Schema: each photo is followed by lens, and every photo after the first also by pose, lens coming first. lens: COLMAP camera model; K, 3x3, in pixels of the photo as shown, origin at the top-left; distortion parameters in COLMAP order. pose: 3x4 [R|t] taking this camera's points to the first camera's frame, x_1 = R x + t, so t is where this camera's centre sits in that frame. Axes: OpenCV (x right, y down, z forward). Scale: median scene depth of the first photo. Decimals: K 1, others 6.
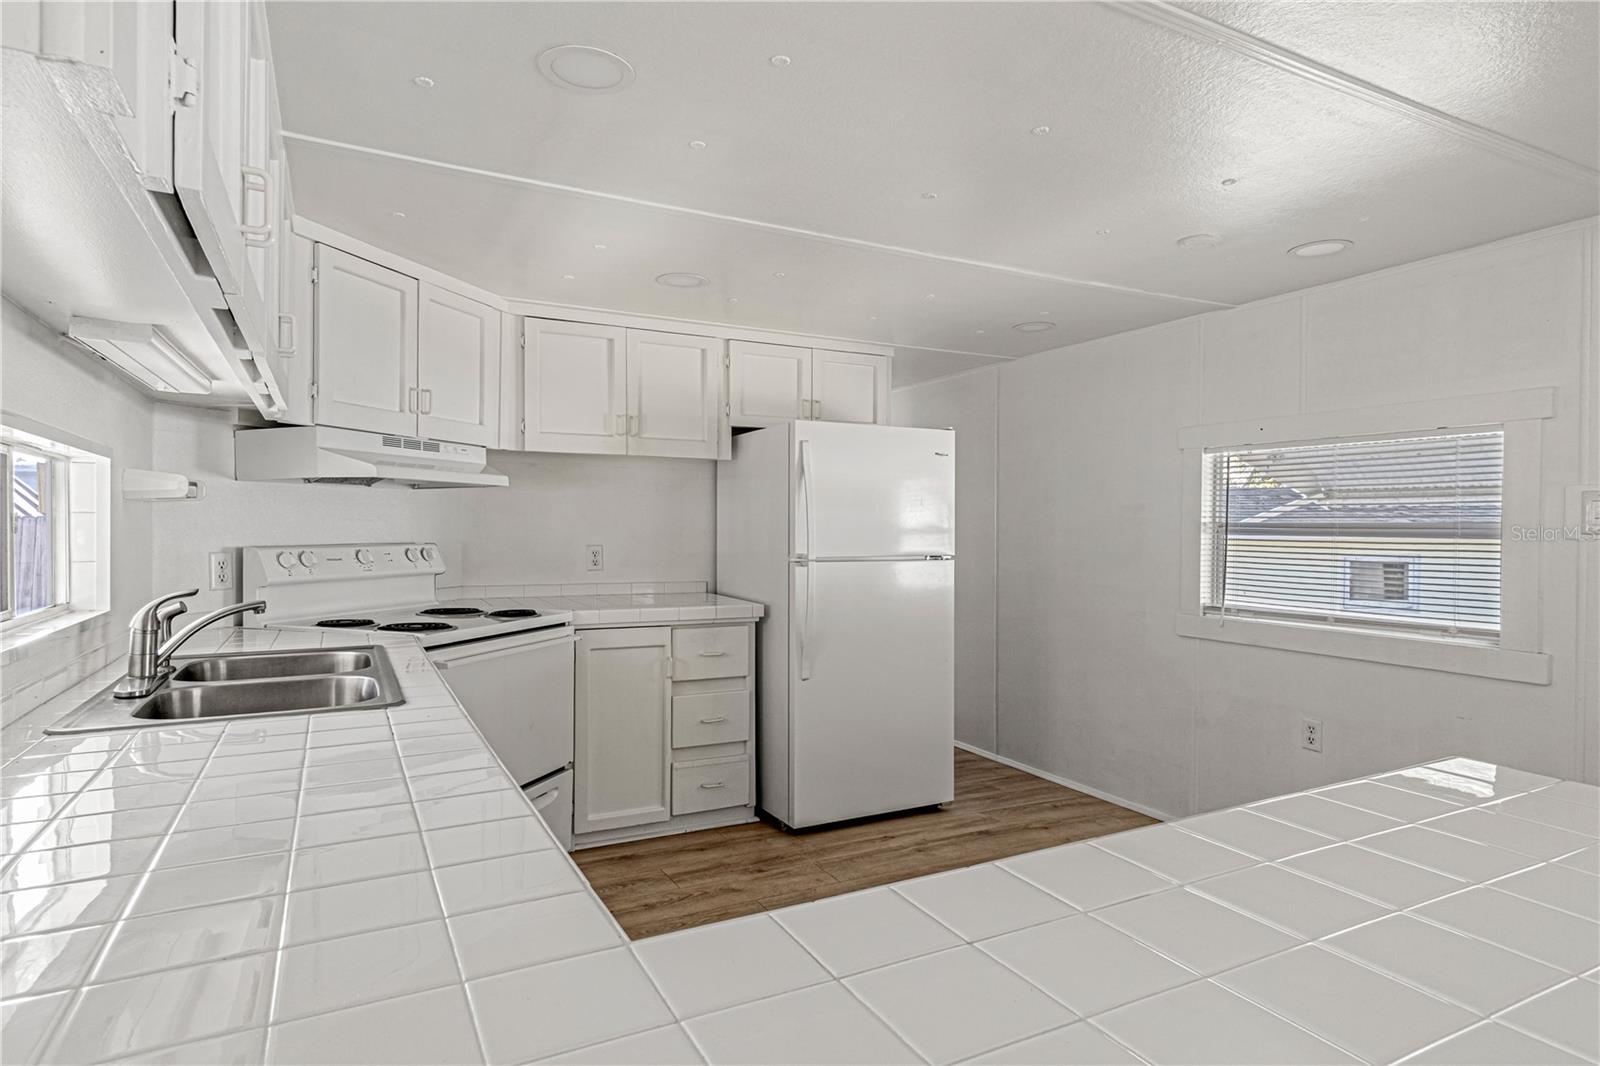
lens RADIAL K [[861.2, 0, 814.0], [0, 861.2, 539.8], [0, 0, 1]] dist [0.003272, -0.000130]
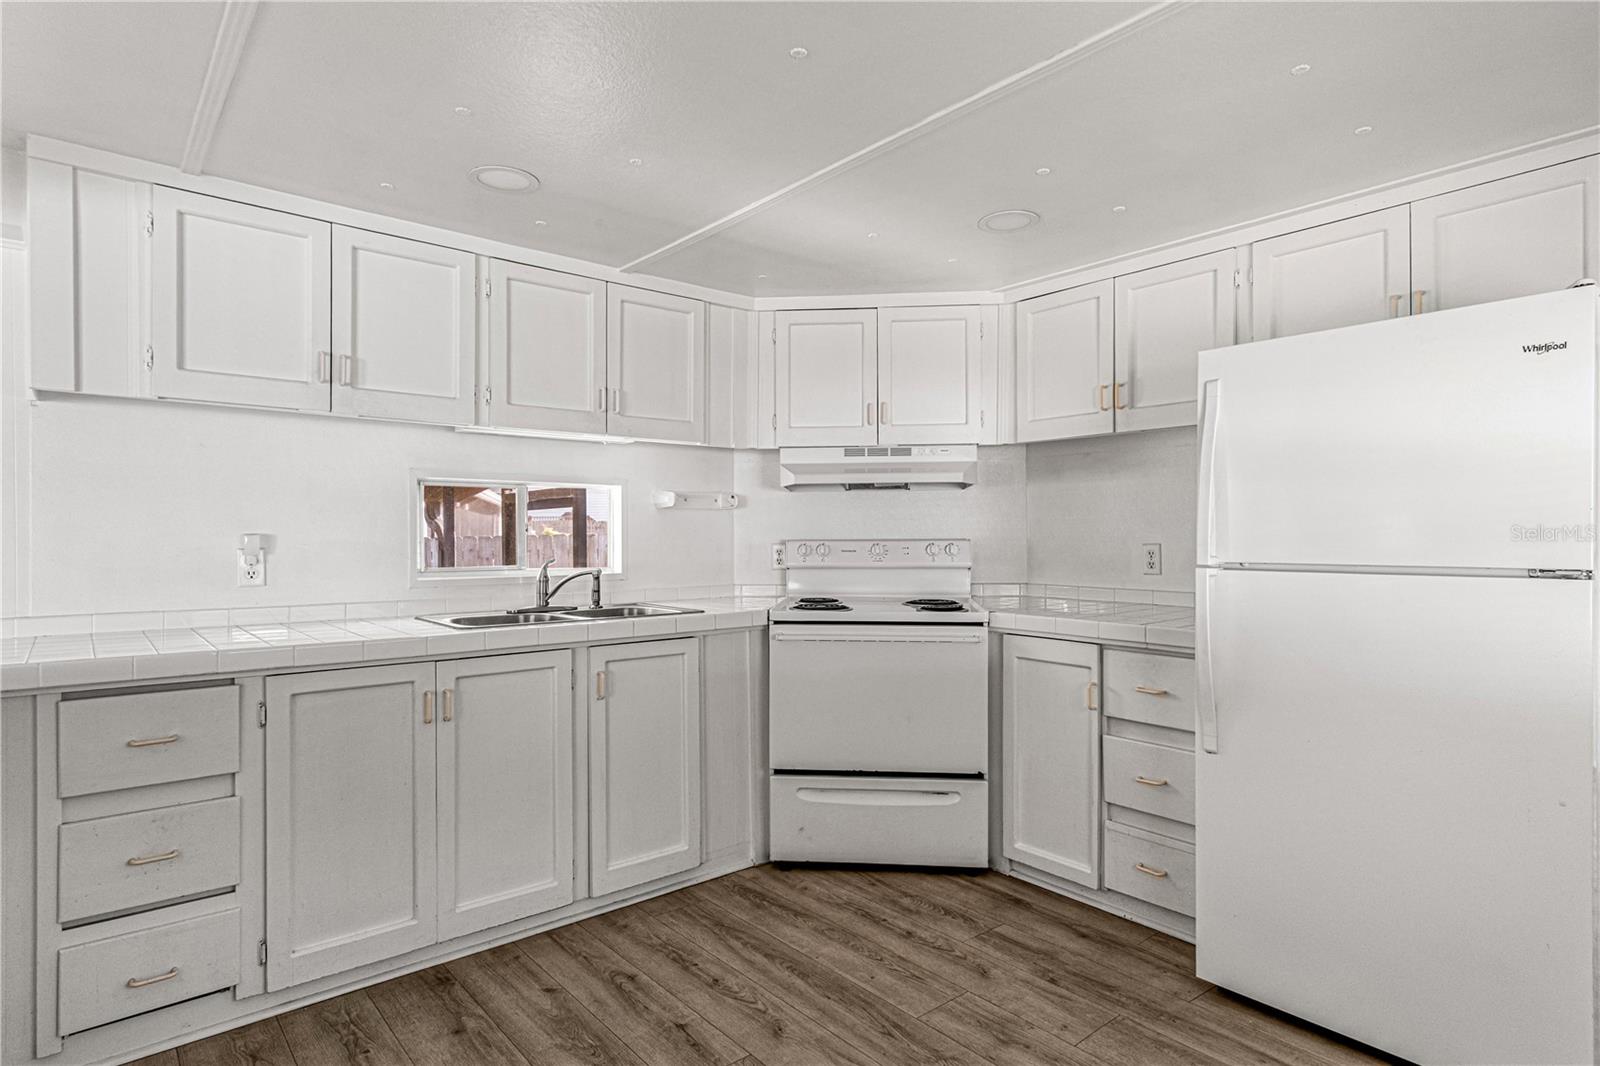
lens RADIAL K [[880.1, 0, 792.0], [0, 880.1, 536.2], [0, 0, 1]] dist [-0.000264, -0.000491]
pose [[0.202940, -0.002325, -0.979188, 0.594023], [-0.010076, 0.999939, -0.004462, 0.007392], [0.979139, 0.010772, 0.202904, 0.584694]]
